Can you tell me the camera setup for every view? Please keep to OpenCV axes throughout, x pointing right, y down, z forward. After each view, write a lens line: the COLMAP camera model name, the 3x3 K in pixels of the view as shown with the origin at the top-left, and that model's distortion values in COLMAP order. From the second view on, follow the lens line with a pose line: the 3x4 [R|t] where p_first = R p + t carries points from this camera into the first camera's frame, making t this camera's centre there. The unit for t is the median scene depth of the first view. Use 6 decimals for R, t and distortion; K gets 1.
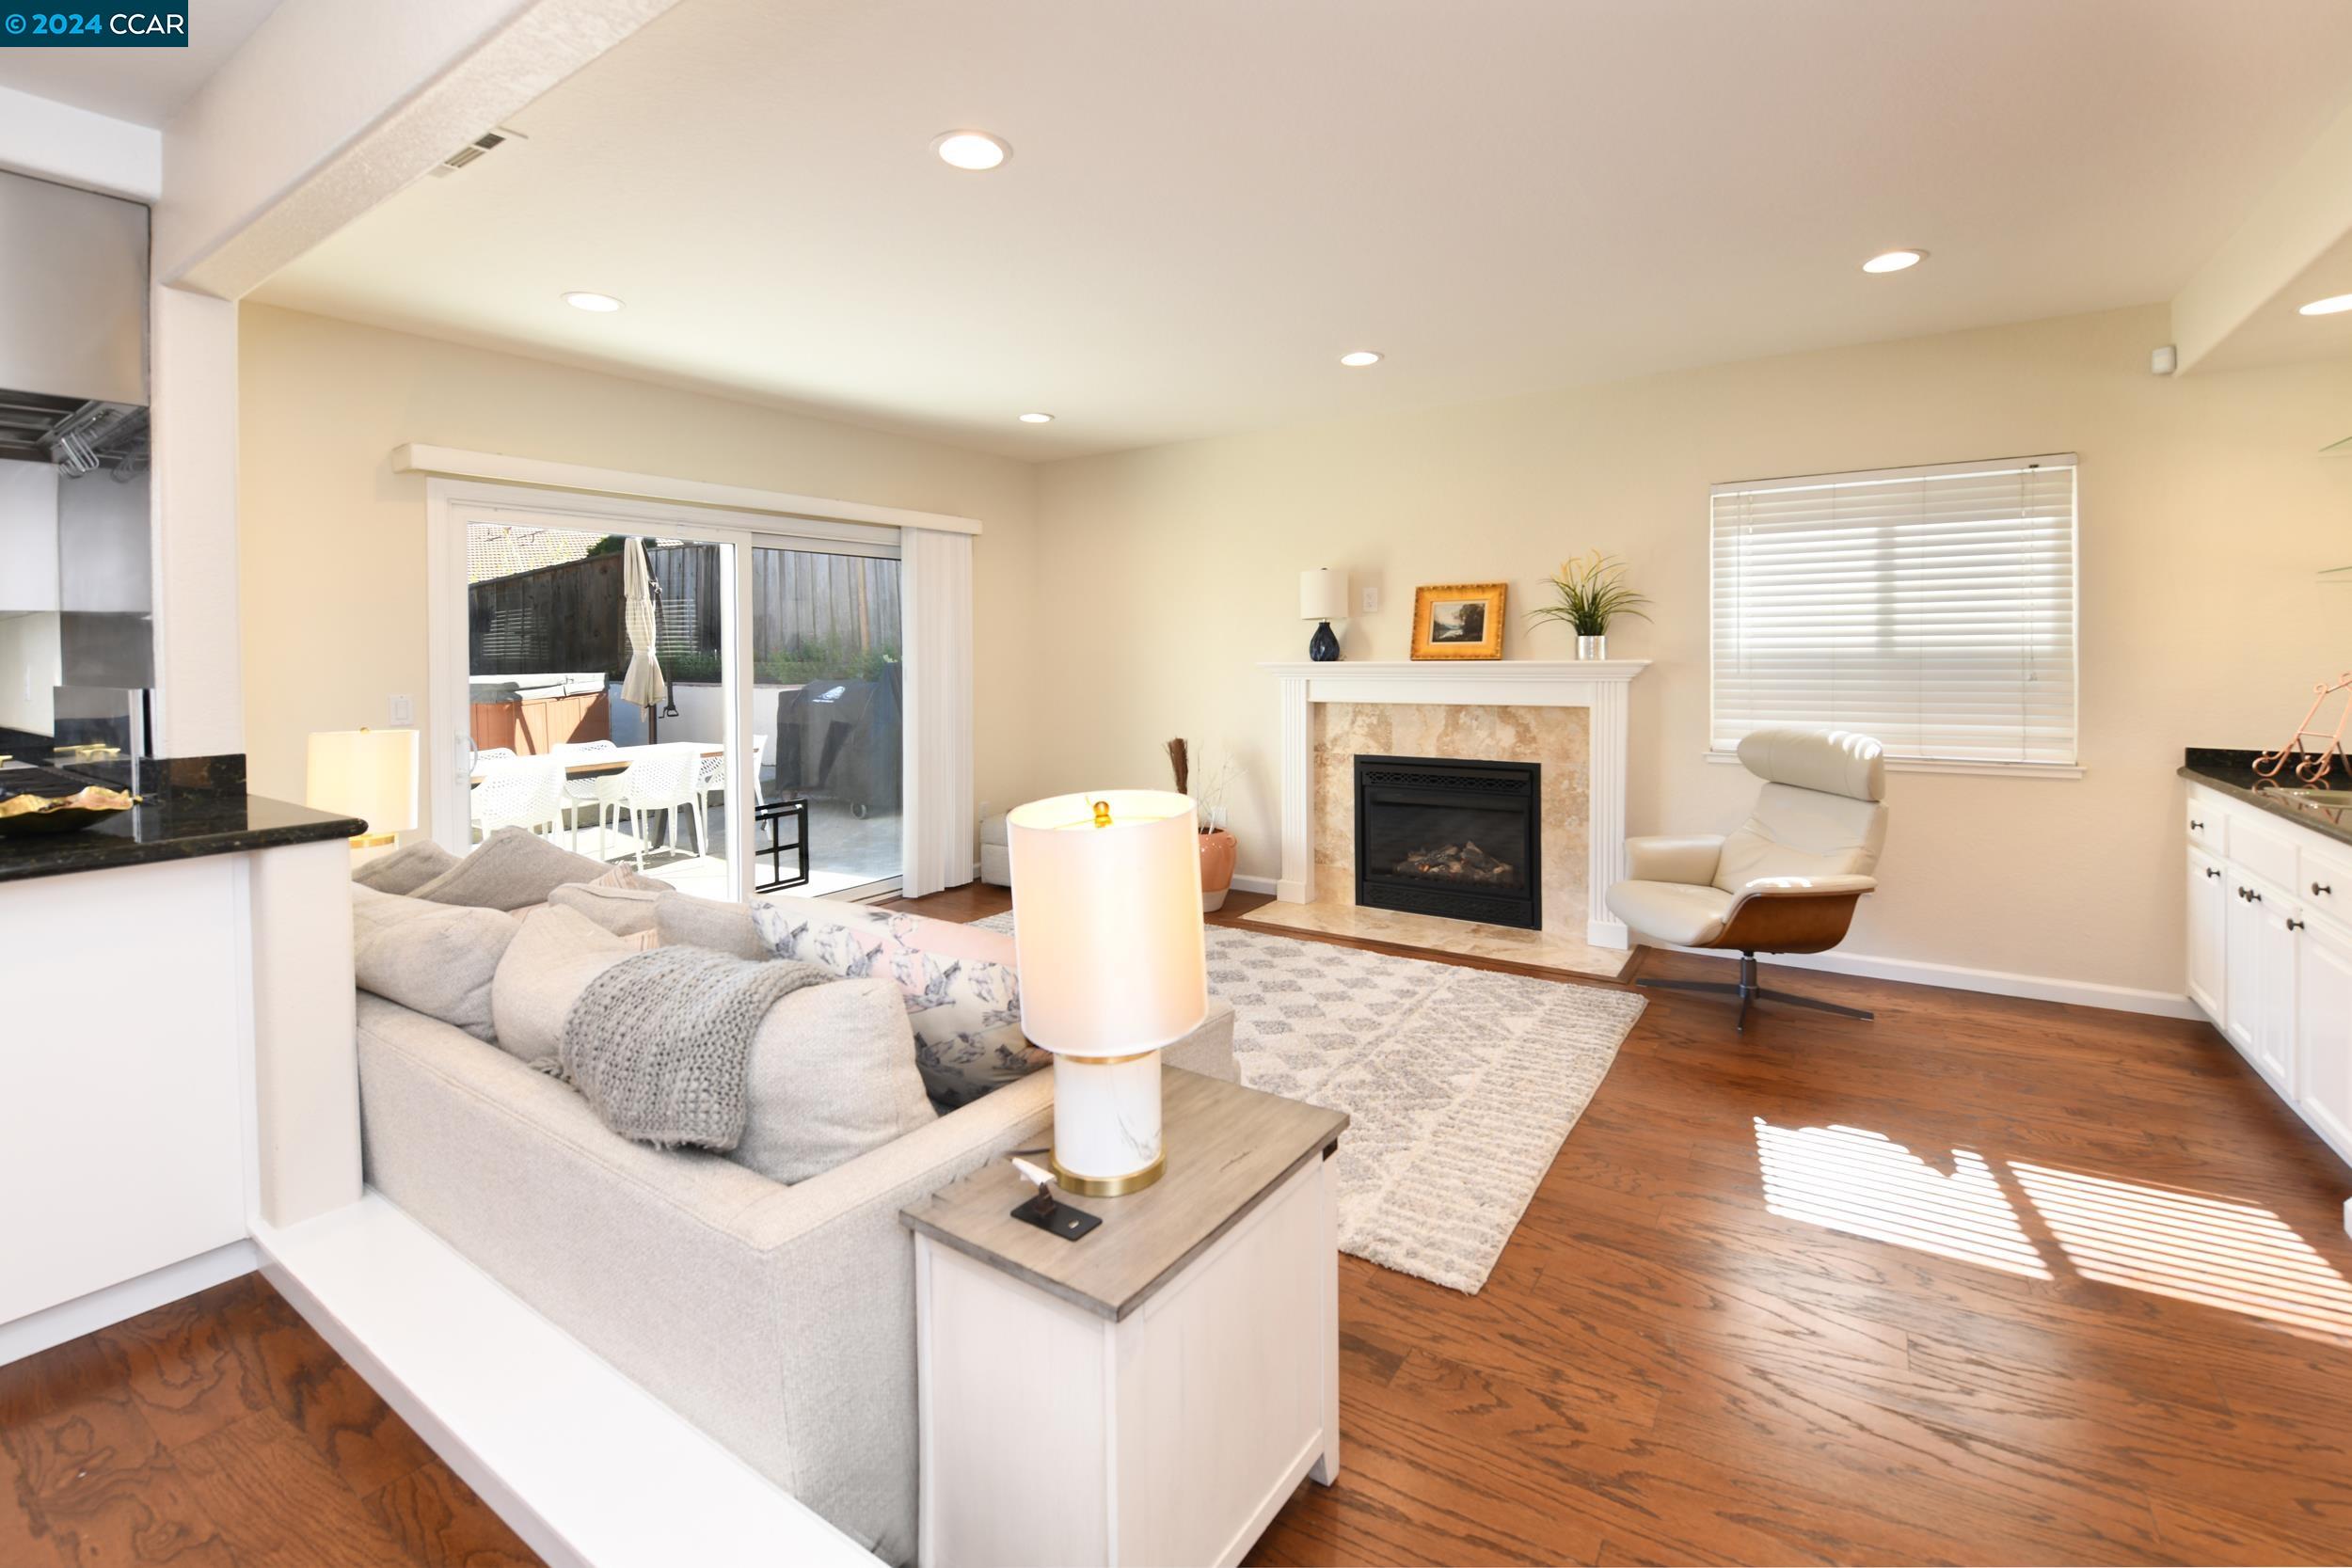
lens RADIAL K [[1055.4, 0, 1170.9], [0, 1055.4, 677.4], [0, 0, 1]] dist [0.003830, 0.000221]
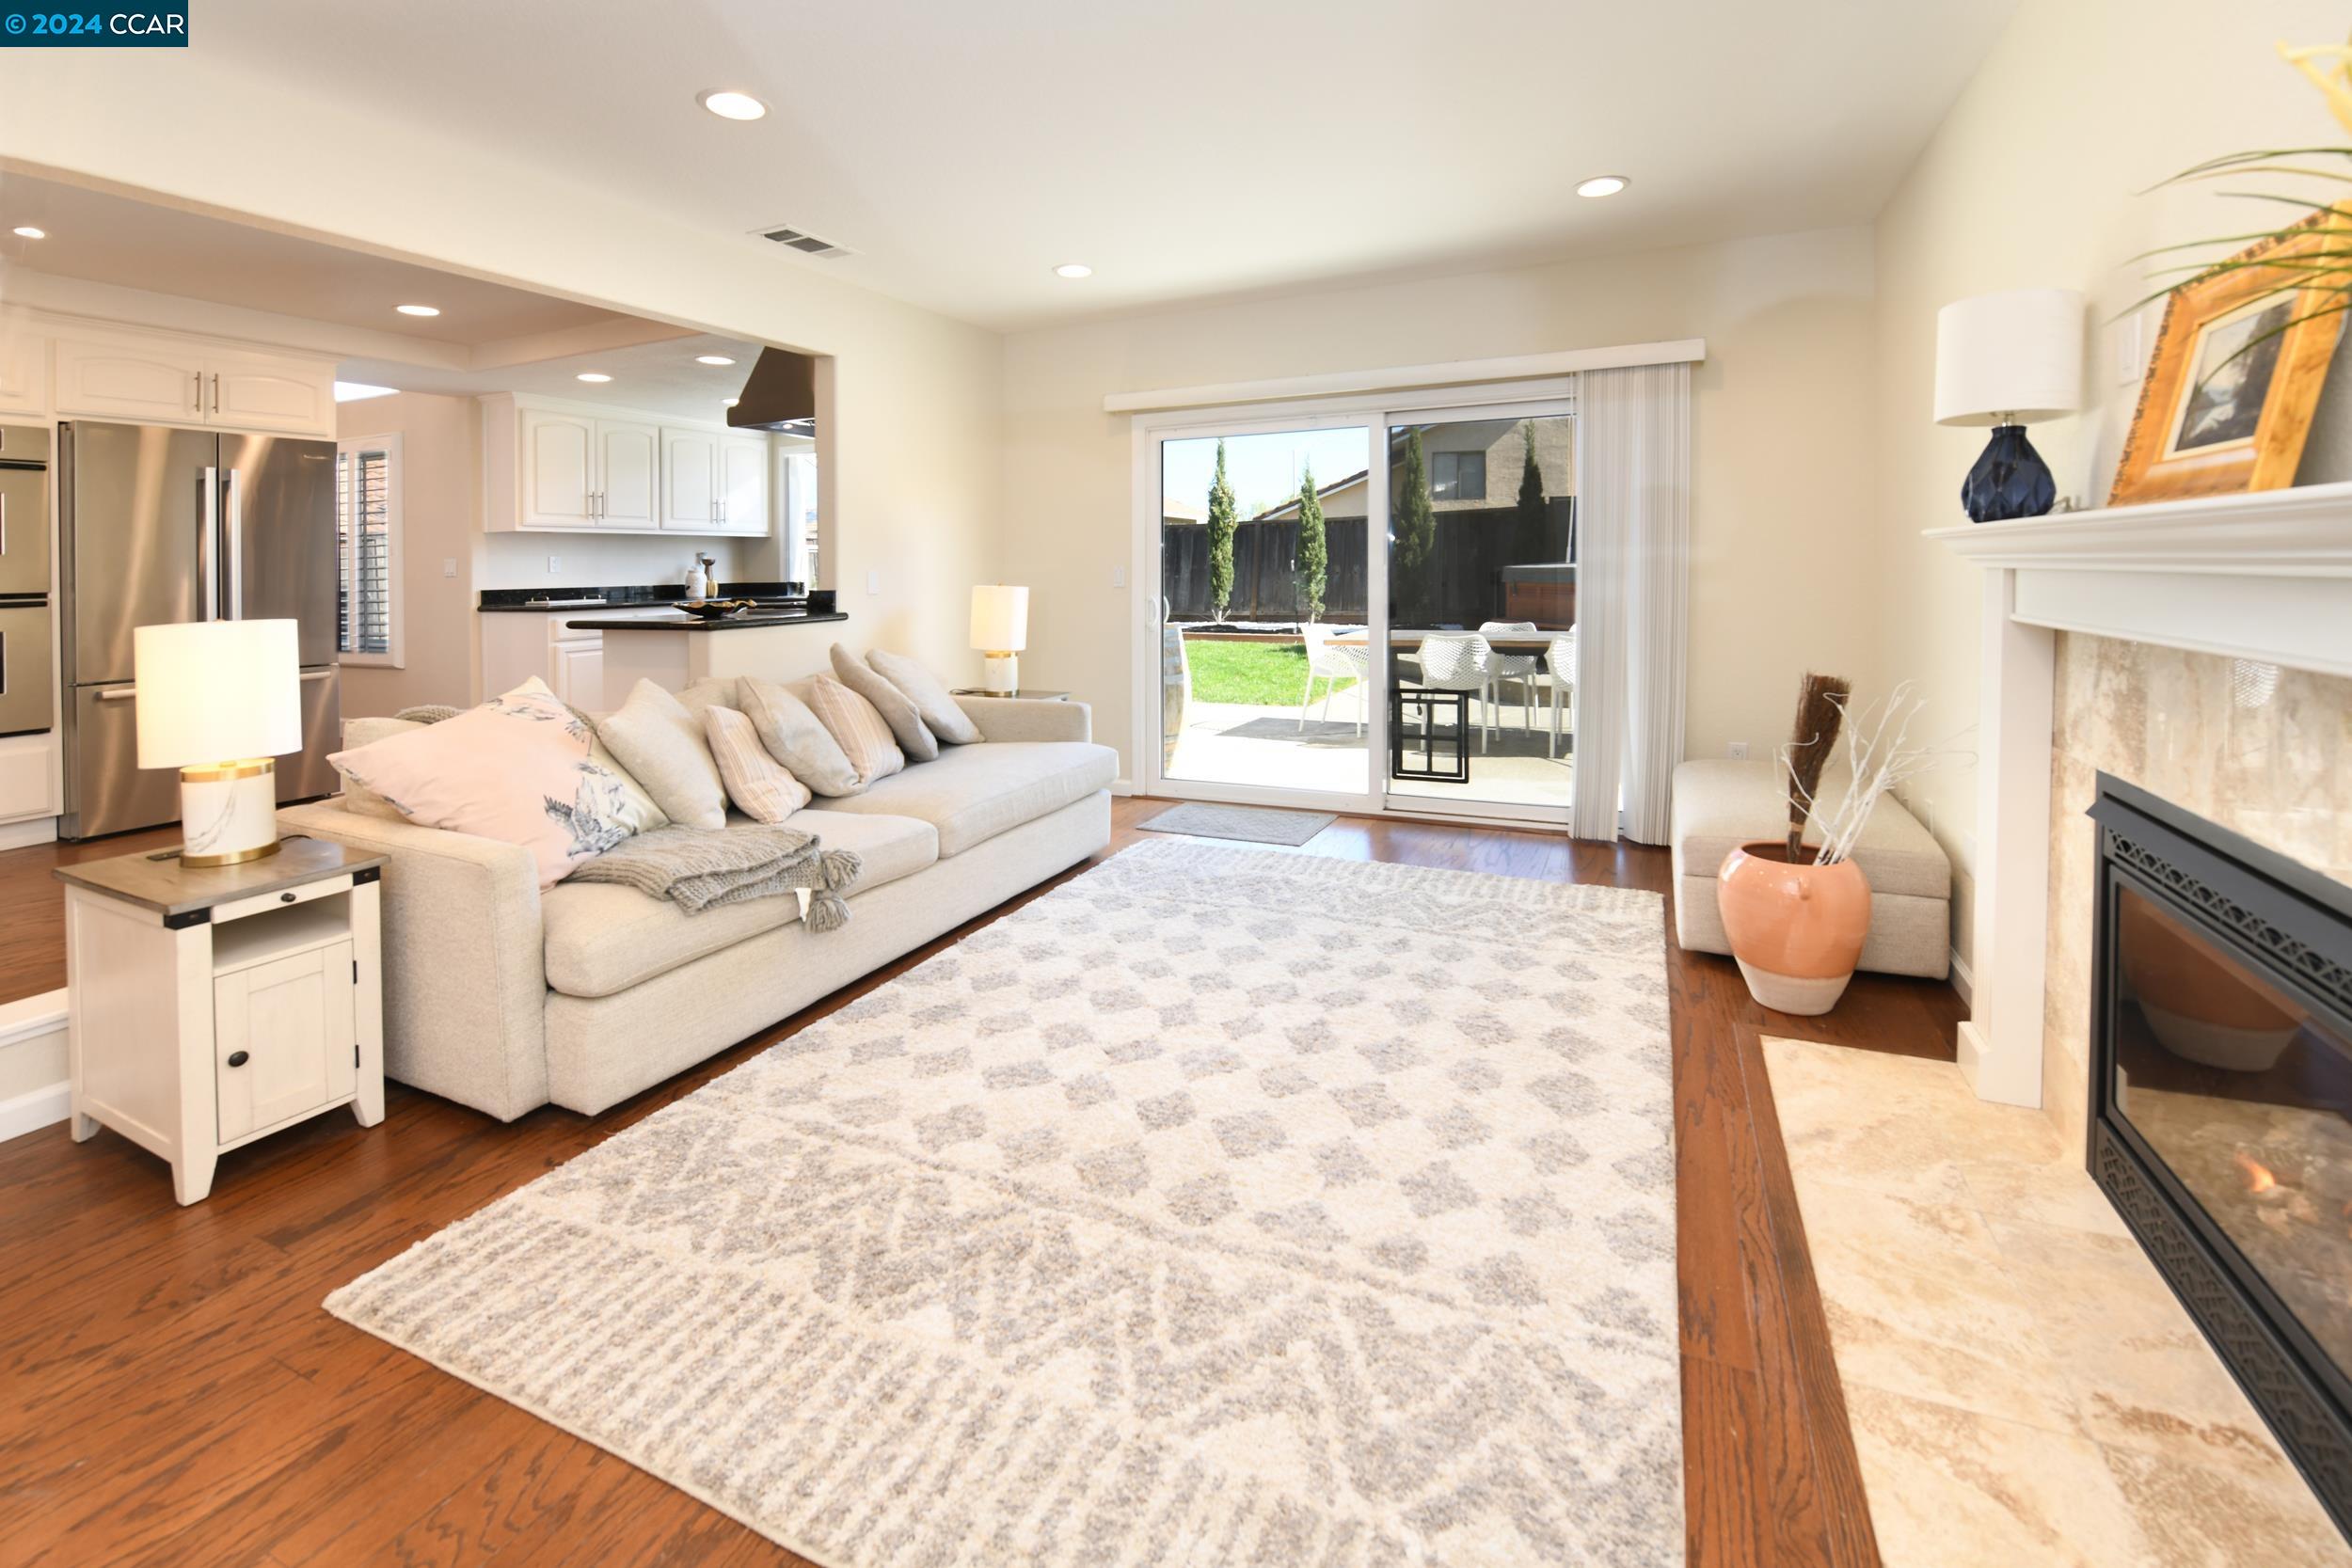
lens RADIAL K [[980.7, 0, 1170.1], [0, 980.7, 548.6], [0, 0, 1]] dist [-0.000885, -0.004286]
pose [[0.163138, -0.006019, -0.986585, 0.518069], [-0.011329, 0.999904, -0.007973, 0.001593], [0.986538, 0.012478, 0.163054, 0.693642]]
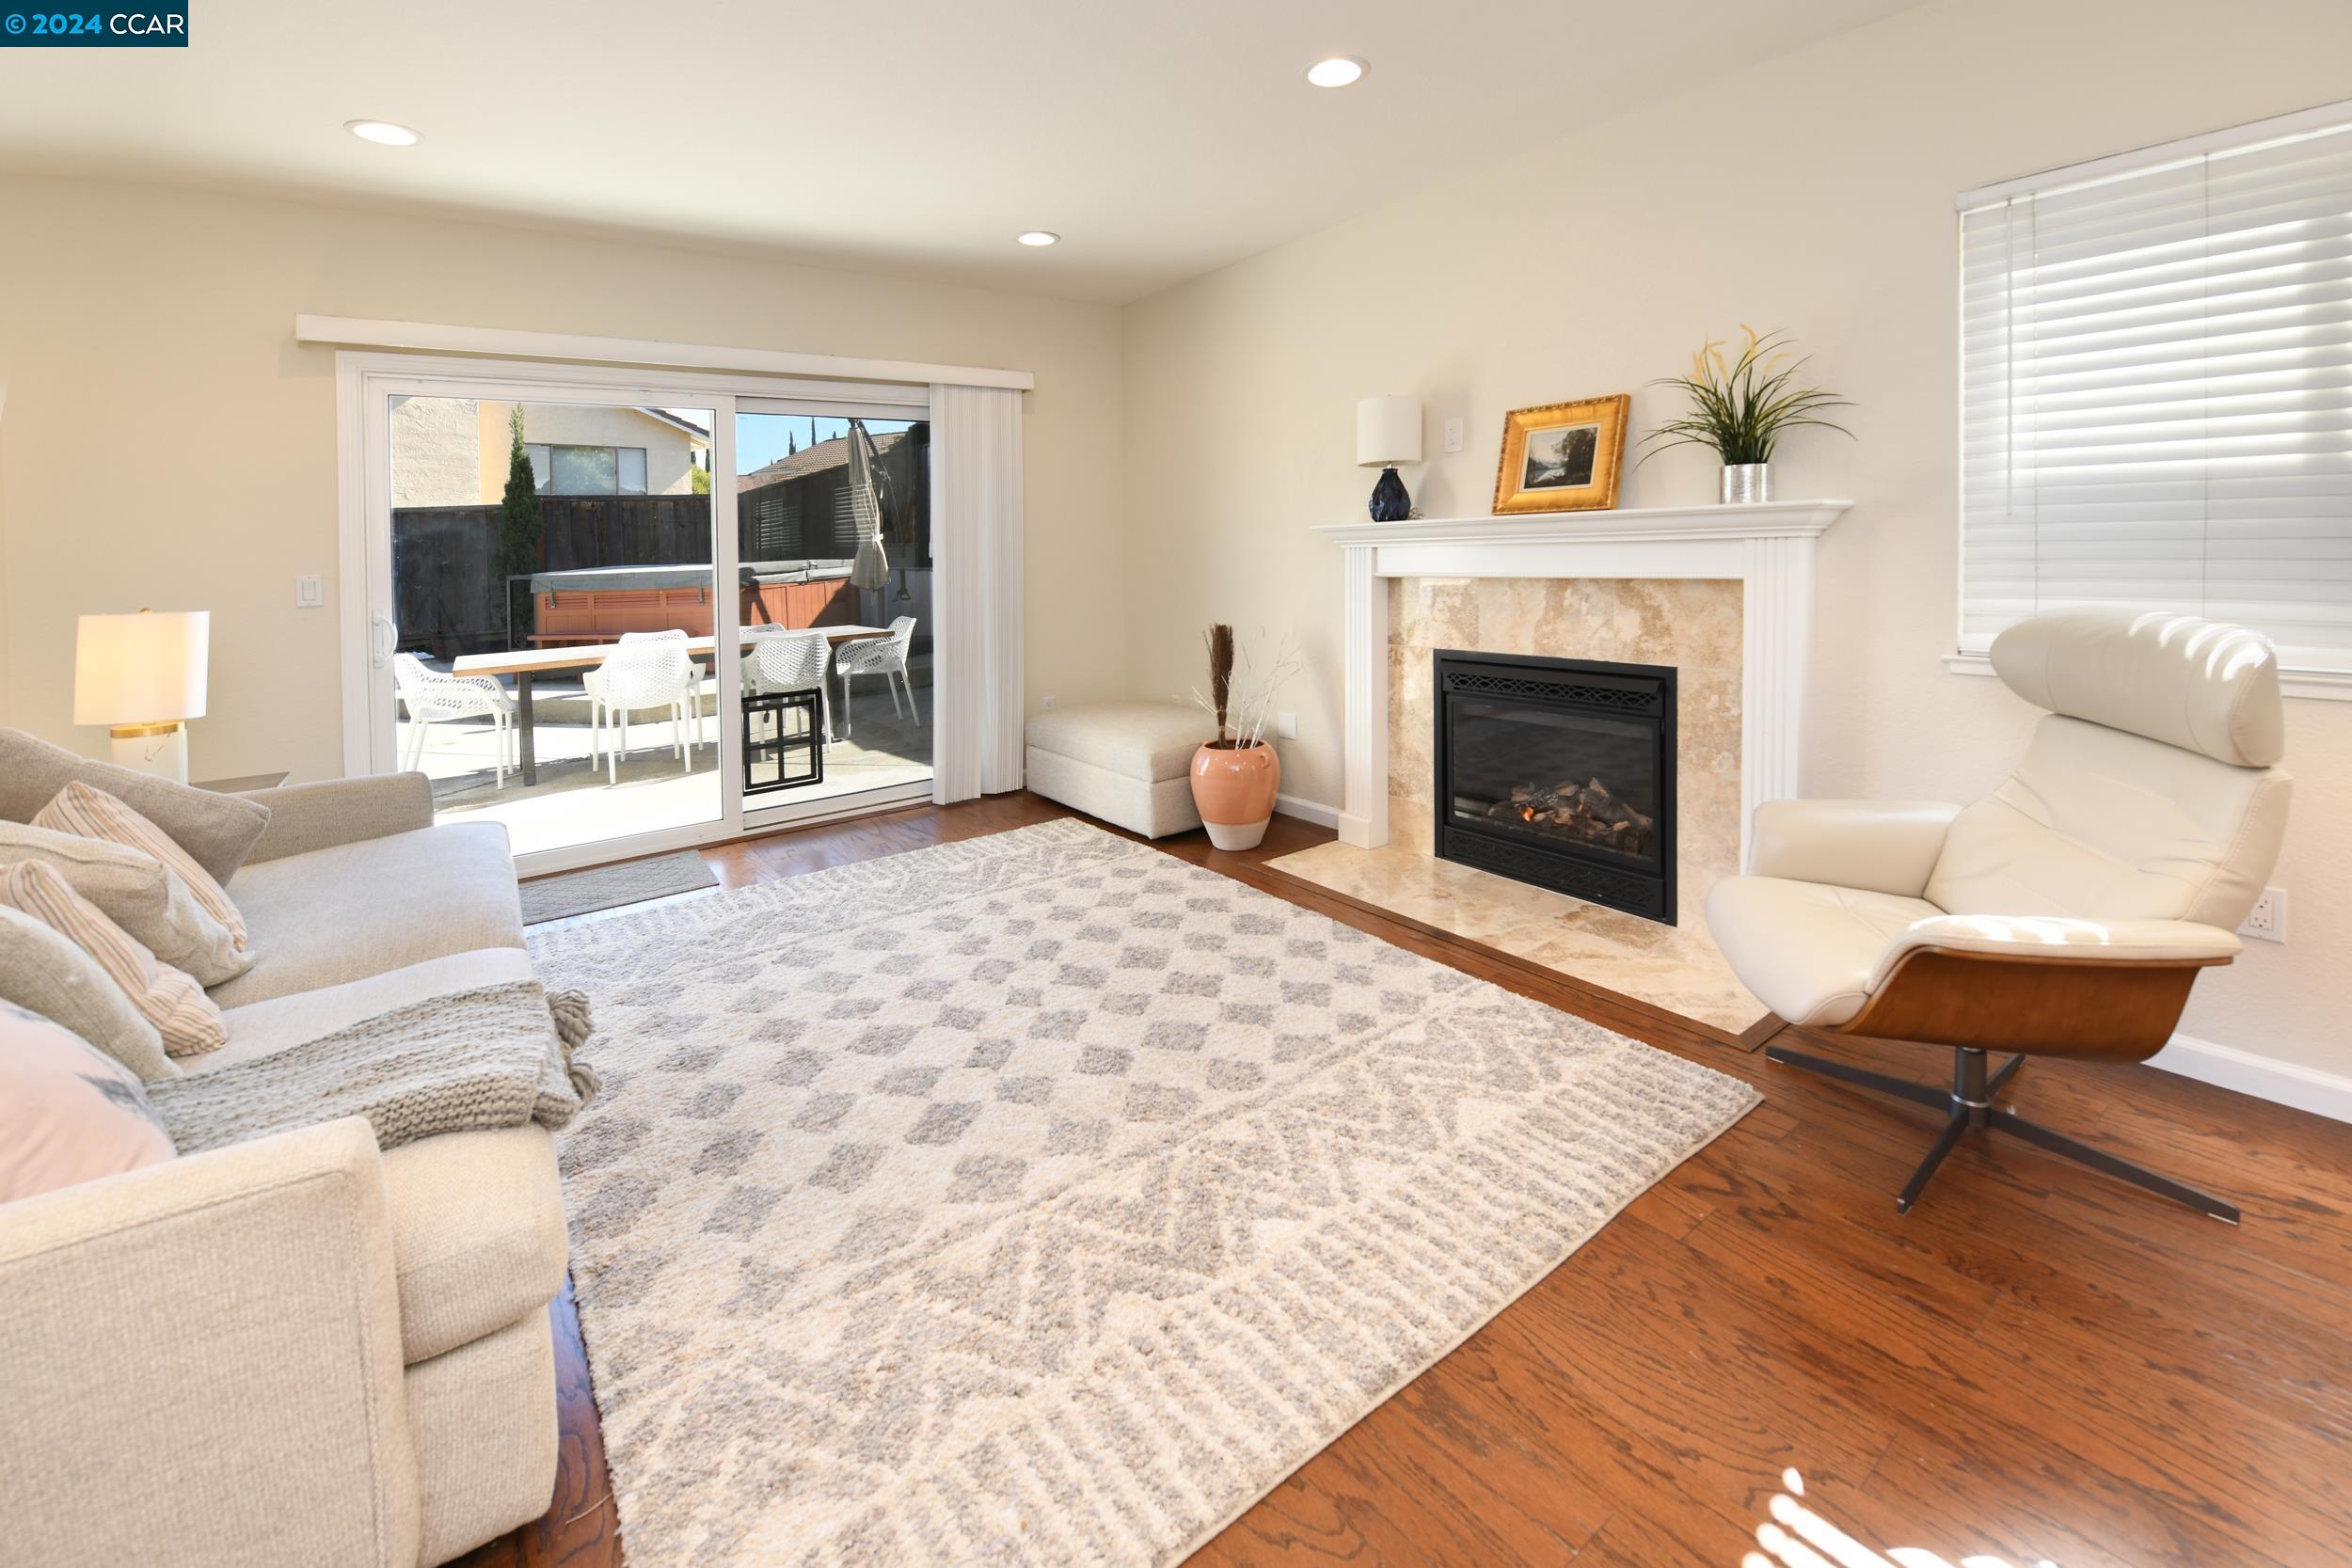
lens RADIAL K [[1025.2, 0, 1188.9], [0, 1025.2, 570.4], [0, 0, 1]] dist [-0.011331, -0.000540]
pose [[0.943497, -0.012022, -0.331164, 0.280858], [0.014705, 0.999876, 0.005597, 0.014280], [0.331055, -0.010150, 0.943557, 0.315816]]
